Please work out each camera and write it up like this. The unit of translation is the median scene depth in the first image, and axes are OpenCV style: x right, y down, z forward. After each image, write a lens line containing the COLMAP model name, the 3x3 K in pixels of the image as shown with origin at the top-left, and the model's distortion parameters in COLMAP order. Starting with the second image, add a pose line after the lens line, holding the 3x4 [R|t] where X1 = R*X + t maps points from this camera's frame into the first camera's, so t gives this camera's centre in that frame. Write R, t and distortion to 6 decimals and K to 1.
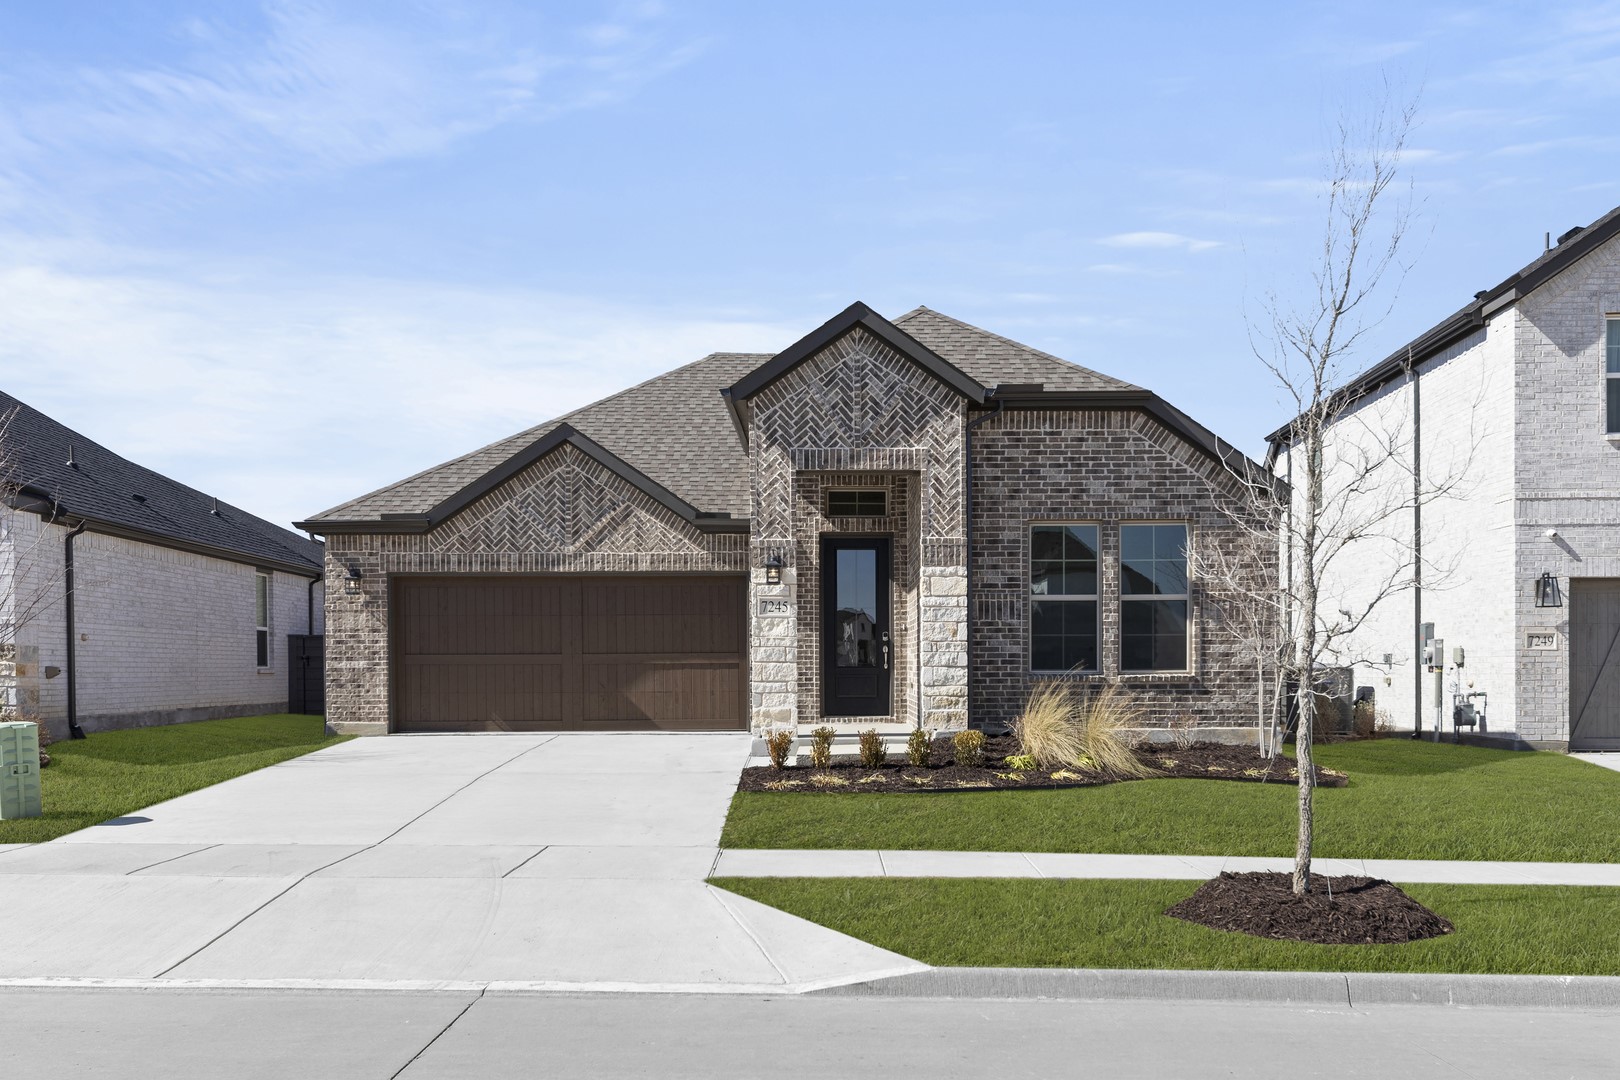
lens RADIAL K [[991.9, 0, 810.1], [0, 991.9, 573.4], [0, 0, 1]] dist [0.001080, -0.000060]
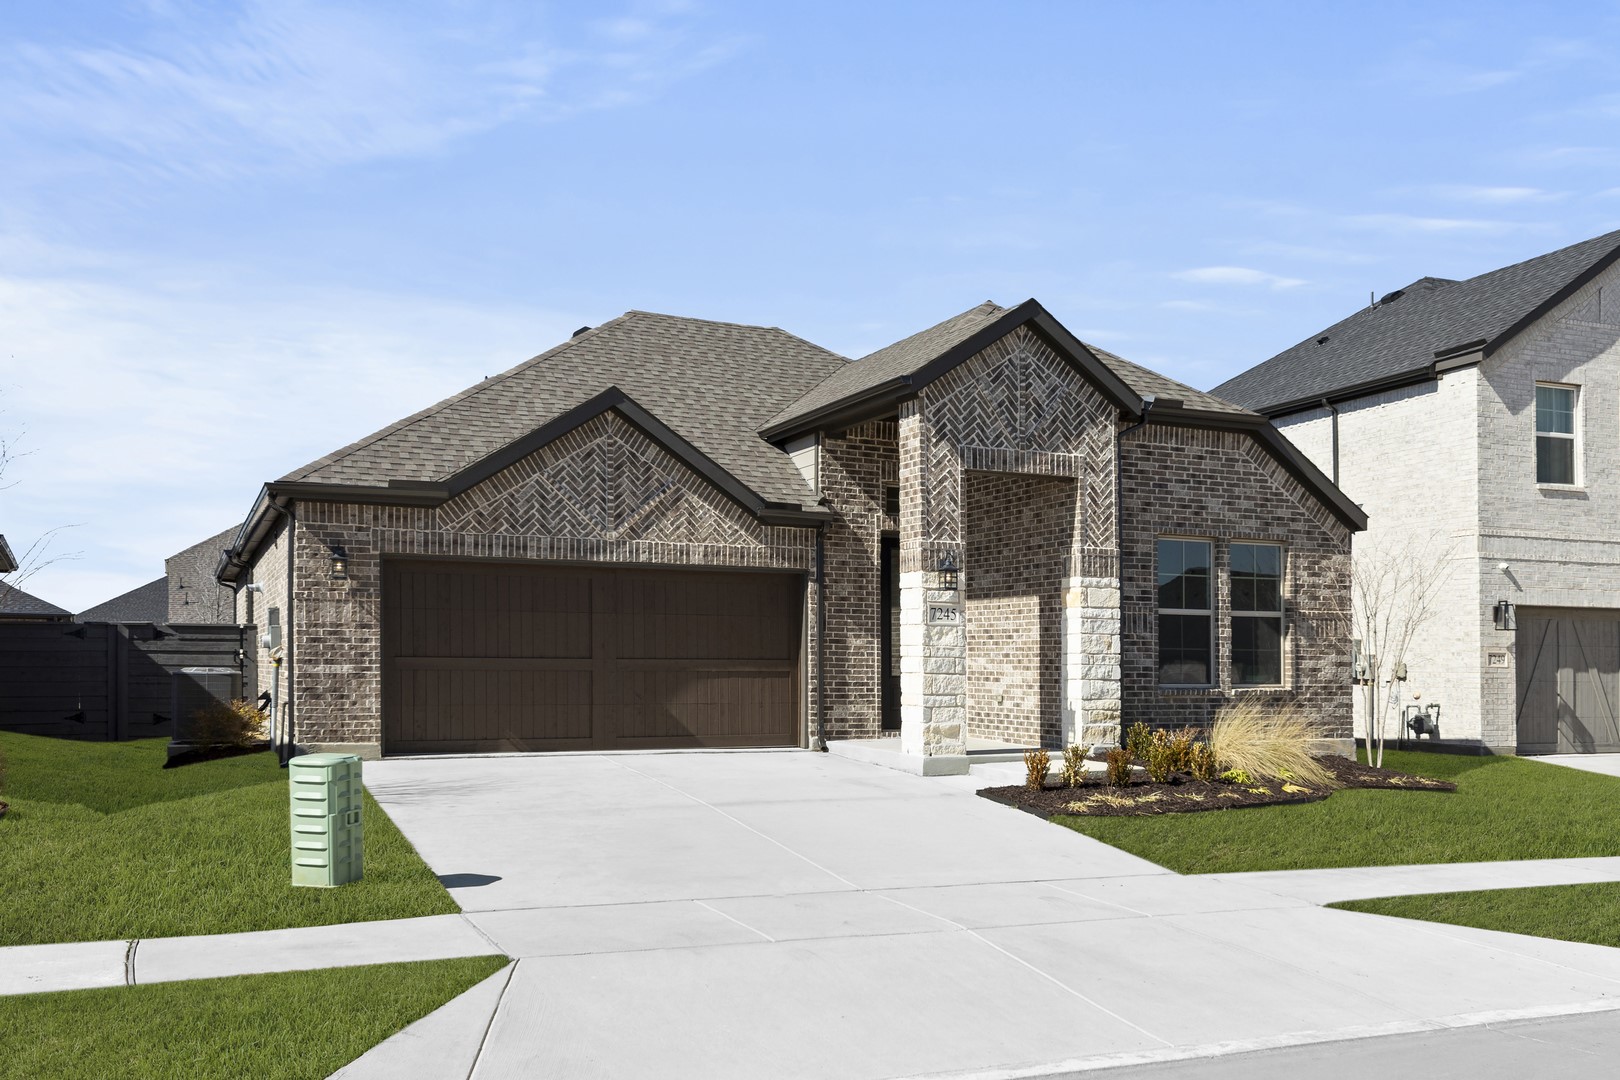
lens RADIAL K [[1106.7, 0, 810.0], [0, 1106.7, 540.0], [0, 0, 1]] dist [-0.000444, 0.000019]
pose [[0.941152, 0.048722, 0.334453, -0.441192], [-0.042179, 0.998750, -0.026803, -0.002294], [-0.335341, 0.011119, 0.942031, 0.056758]]
